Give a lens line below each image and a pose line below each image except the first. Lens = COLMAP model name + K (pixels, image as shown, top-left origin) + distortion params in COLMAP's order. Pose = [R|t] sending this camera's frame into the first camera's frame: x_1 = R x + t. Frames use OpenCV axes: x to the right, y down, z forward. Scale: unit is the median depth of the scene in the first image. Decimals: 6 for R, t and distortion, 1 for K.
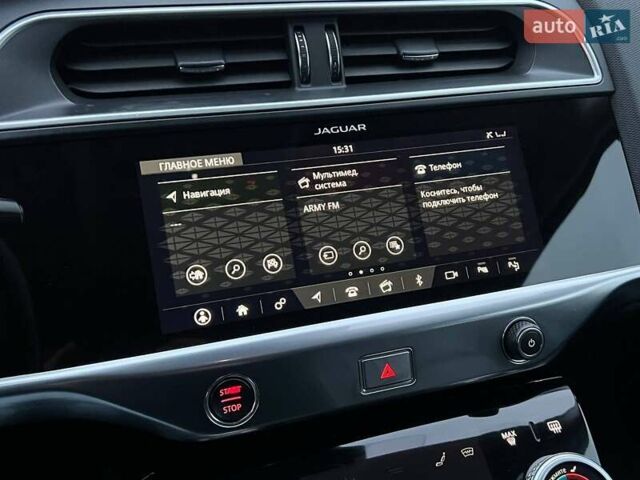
lens RADIAL K [[719.5, 0, 320.0], [0, 719.5, 240.0], [0, 0, 1]] dist [0.139978, -0.396790]
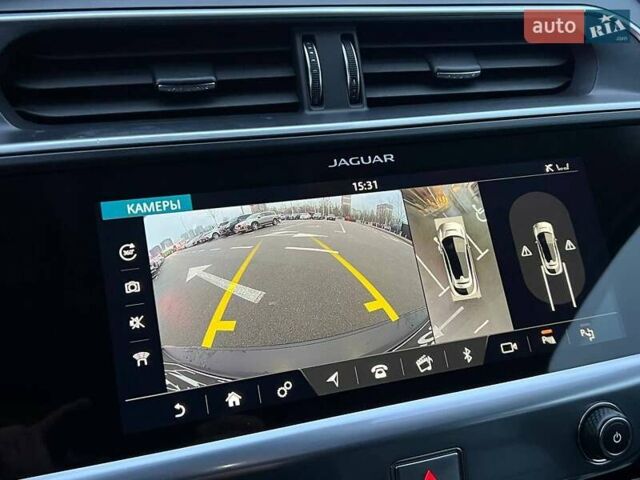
lens RADIAL K [[719.5, 0, 320.0], [0, 719.5, 240.0], [0, 0, 1]] dist [0.139978, -0.396790]
pose [[0.999780, -0.006866, -0.019838, -0.002183], [0.005446, 0.997478, -0.070769, -0.011761], [0.020274, 0.070645, 0.997295, 0.220243]]
